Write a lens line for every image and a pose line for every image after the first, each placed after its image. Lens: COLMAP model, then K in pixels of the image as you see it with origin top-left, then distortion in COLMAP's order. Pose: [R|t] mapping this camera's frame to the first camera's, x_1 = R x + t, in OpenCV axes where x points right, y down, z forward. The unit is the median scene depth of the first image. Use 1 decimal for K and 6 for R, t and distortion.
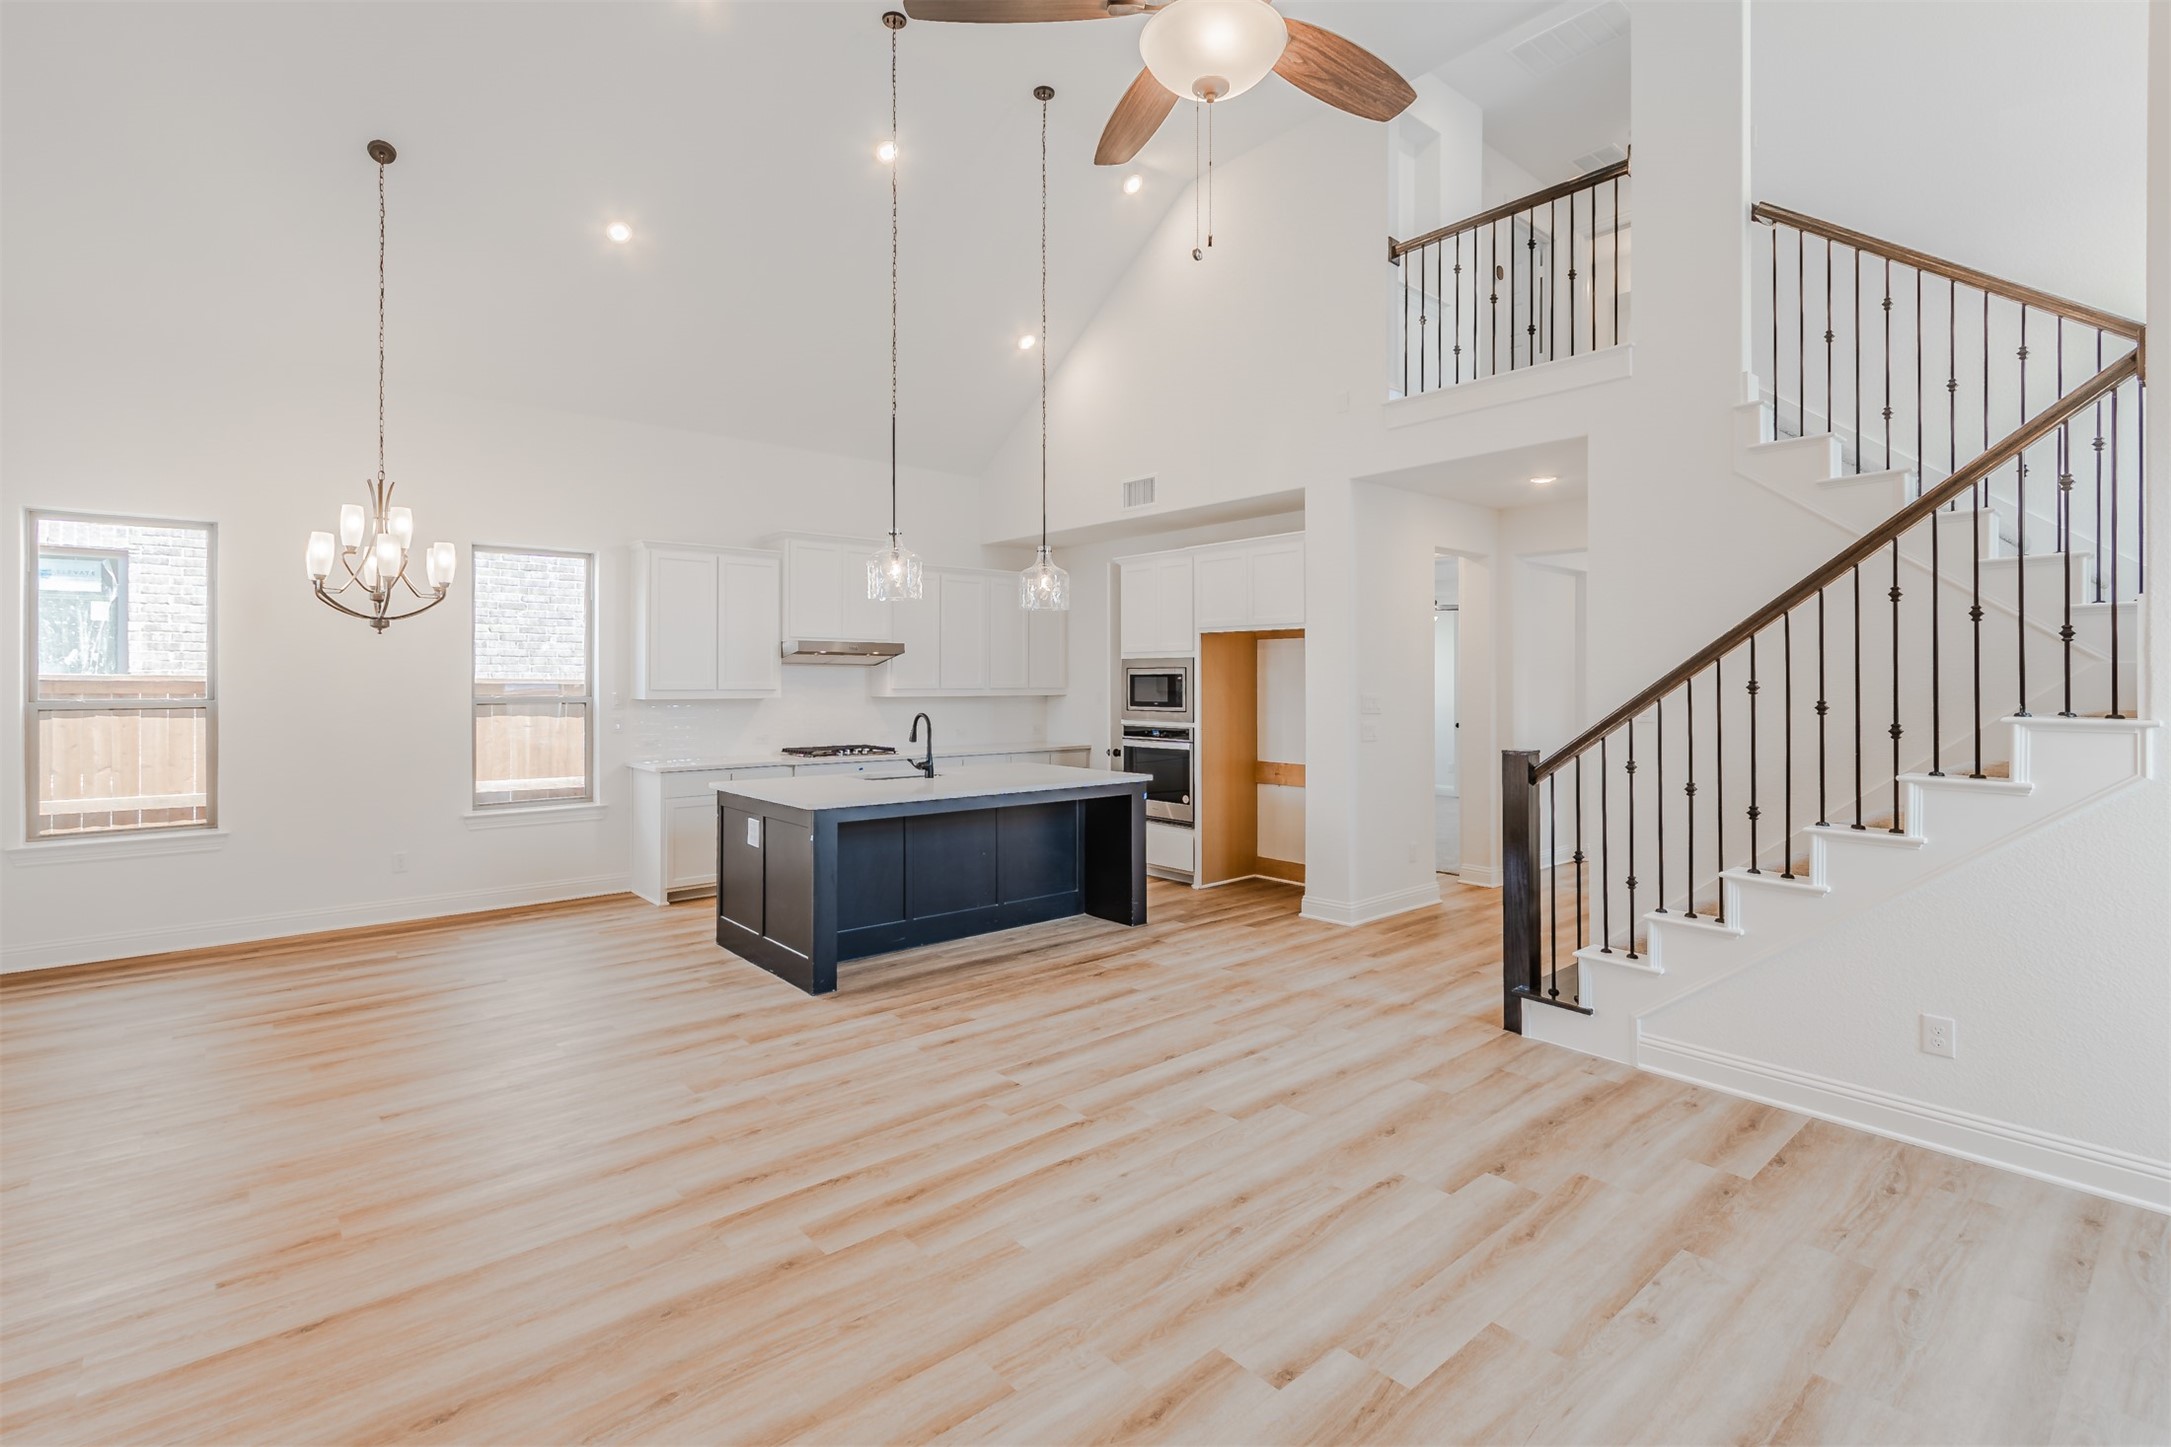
lens RADIAL K [[987.8, 0, 1042.7], [0, 987.8, 684.7], [0, 0, 1]] dist [0.001921, 0.000209]
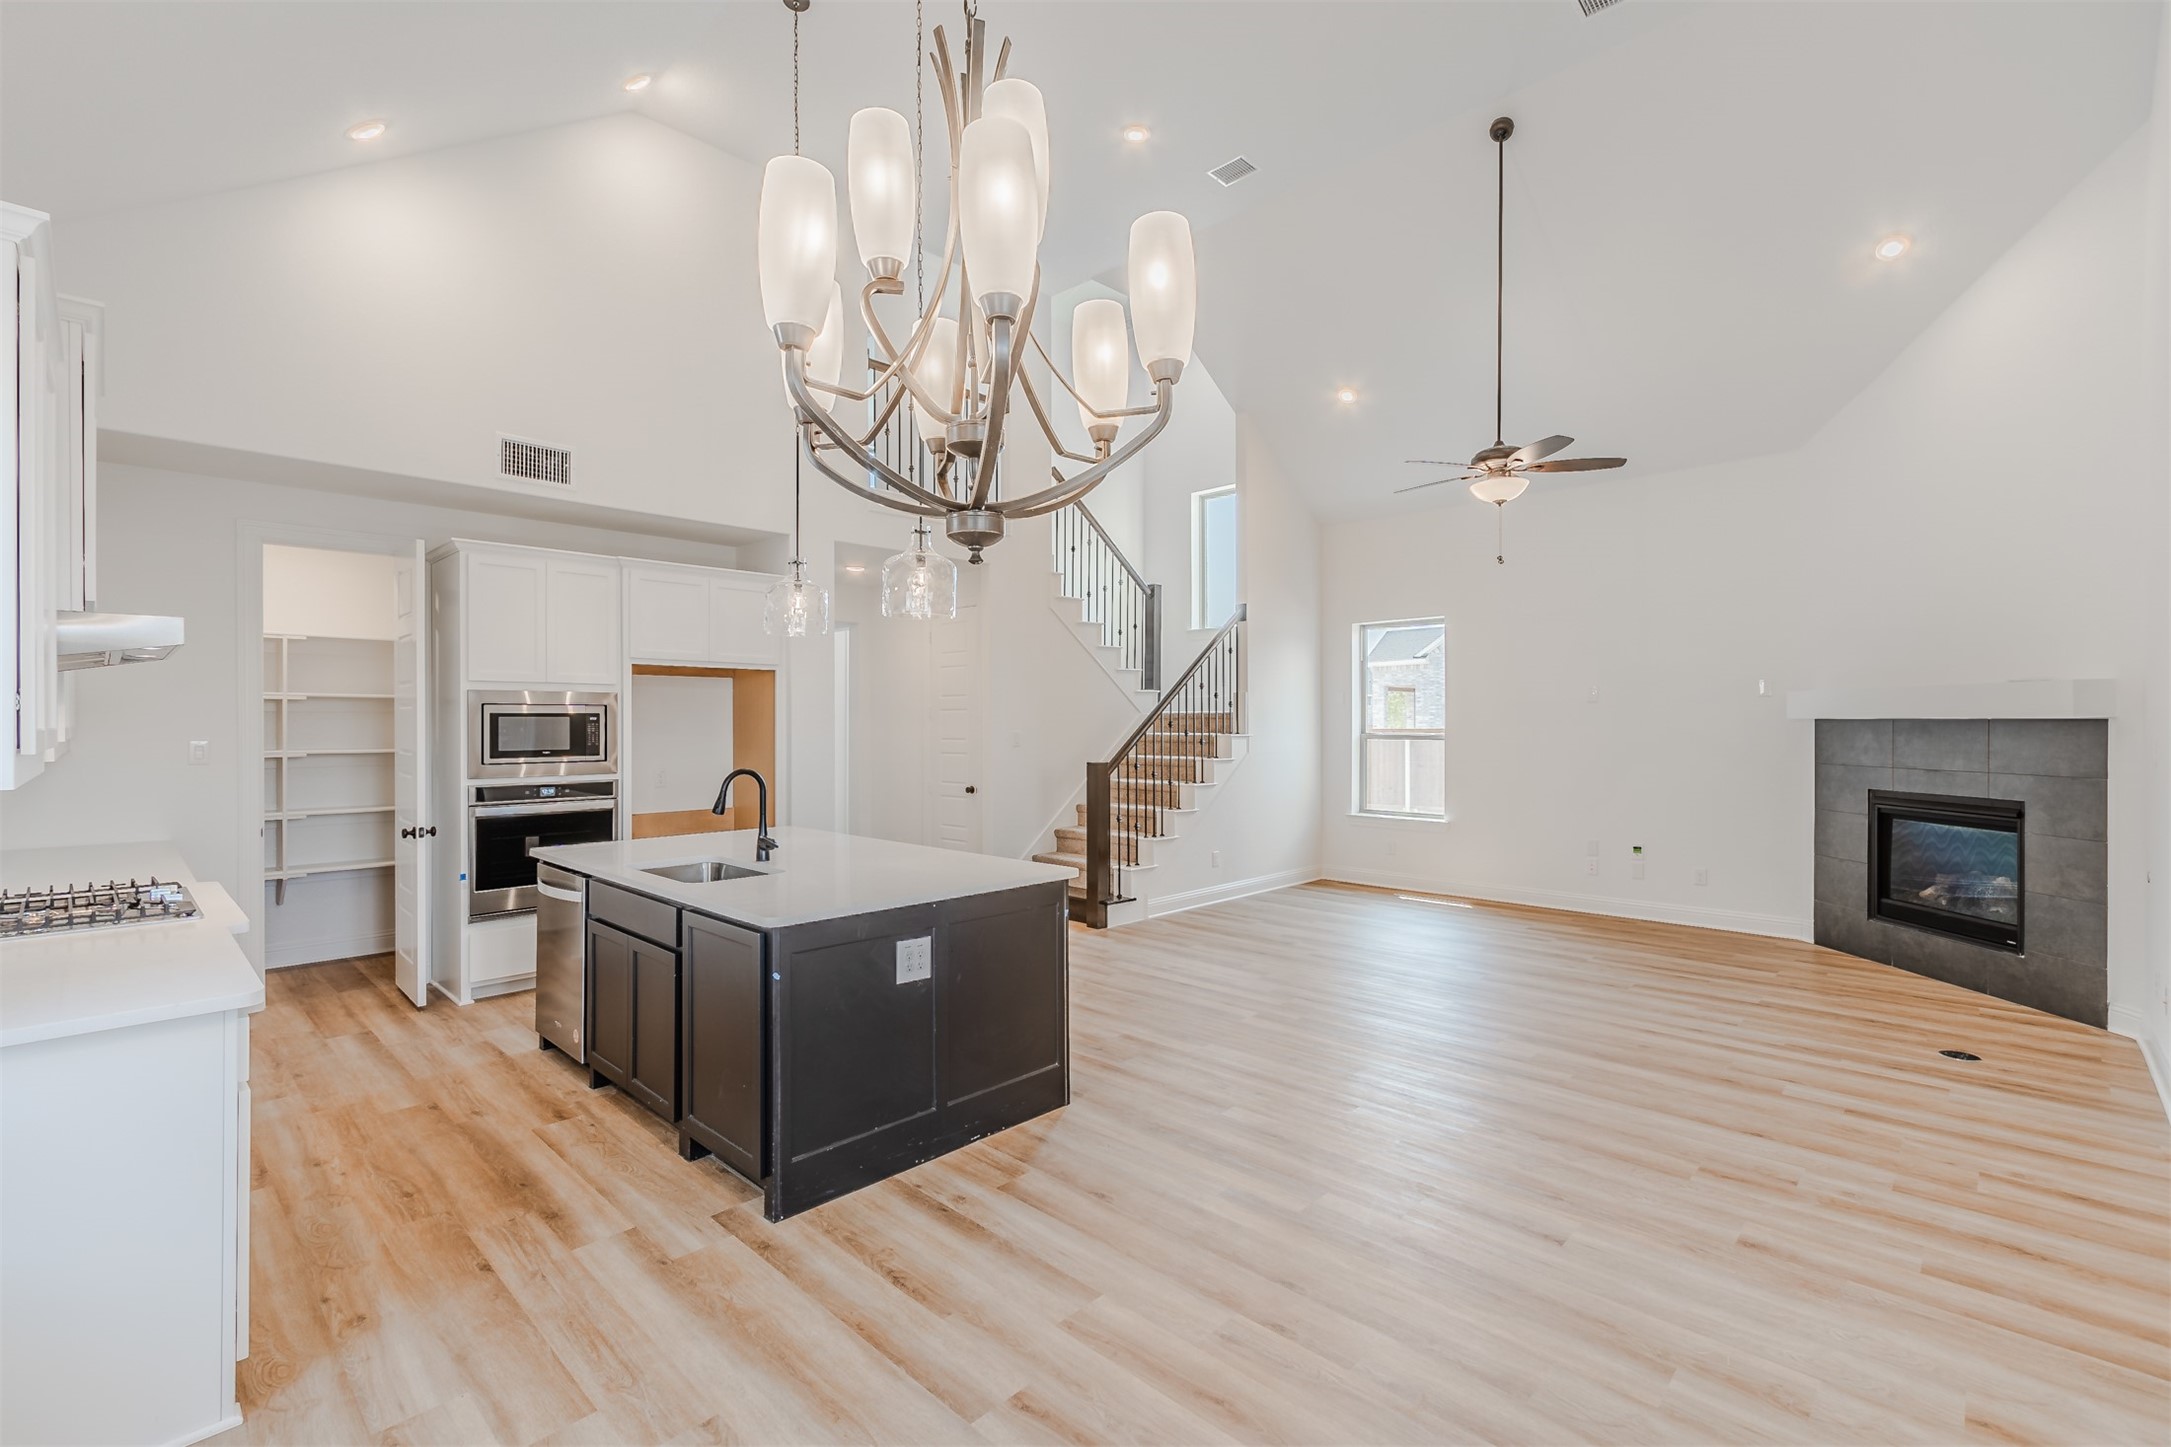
lens RADIAL K [[969.8, 0, 1085.5], [0, 969.8, 723.5], [0, 0, 1]] dist [-0.001451, -0.000380]
pose [[-0.115771, -0.000358, 0.993276, -0.999043], [0.005903, 0.999982, 0.001049, -0.001562], [-0.993258, 0.005985, -0.115766, 1.040765]]
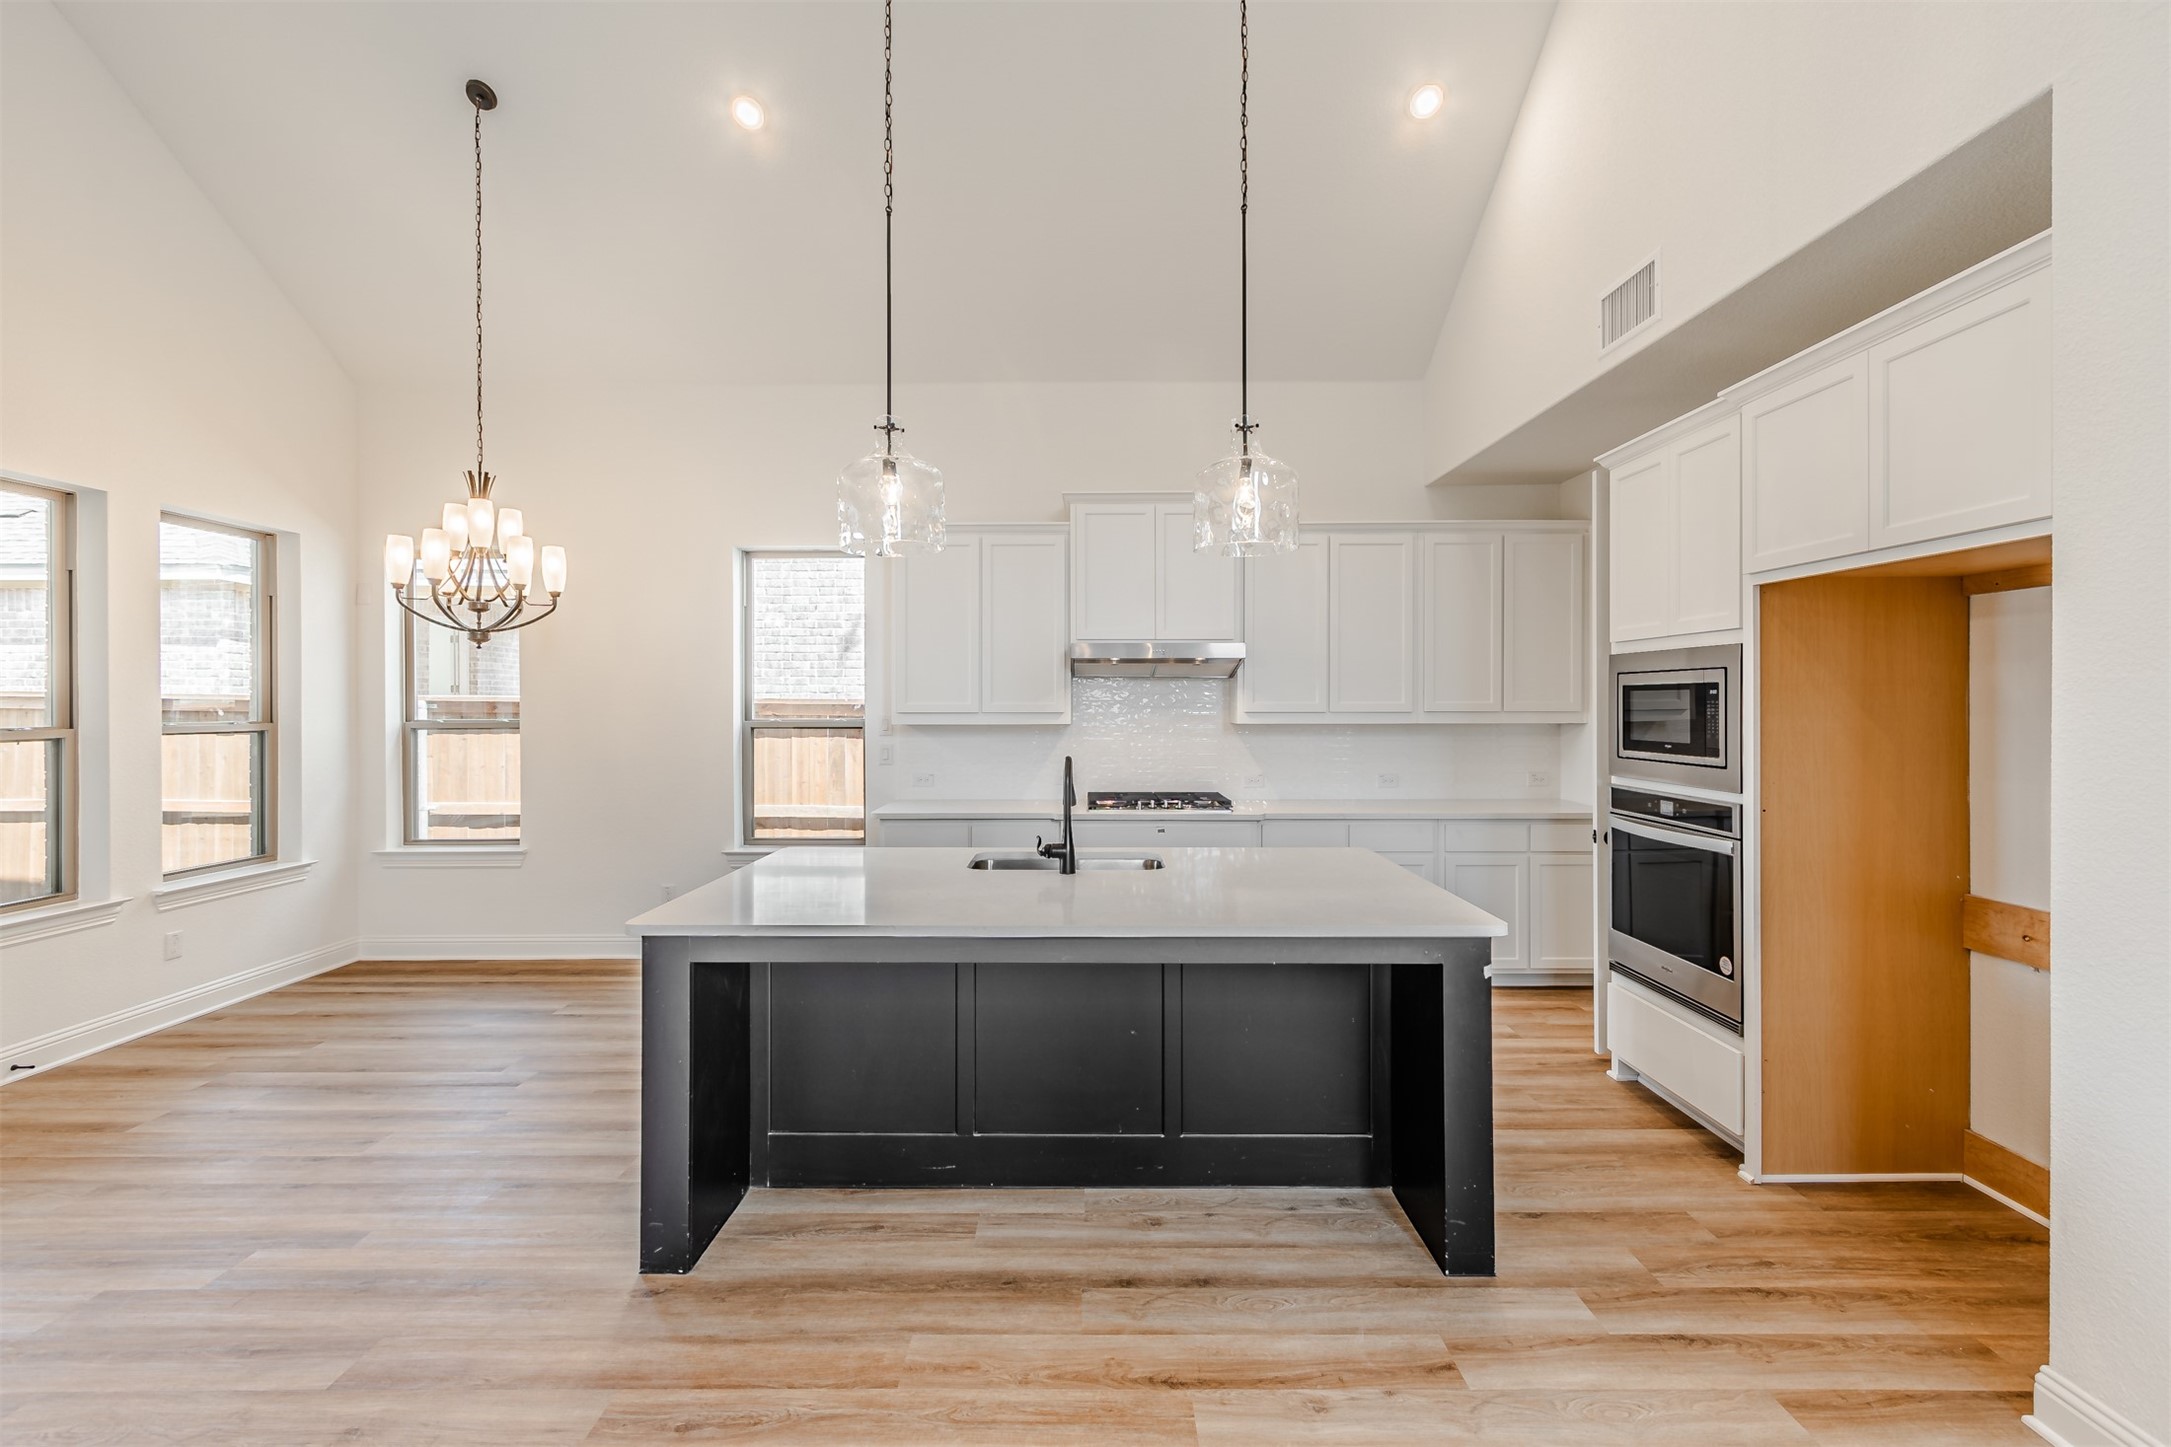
lens RADIAL K [[938.2, 0, 1080.0], [0, 938.2, 710.2], [0, 0, 1]] dist [0.003112, -0.000036]
pose [[0.772213, 0.002853, -0.635358, 0.277980], [0.000854, 0.999984, 0.005528, -0.001057], [0.635363, -0.004811, 0.772198, 0.726446]]
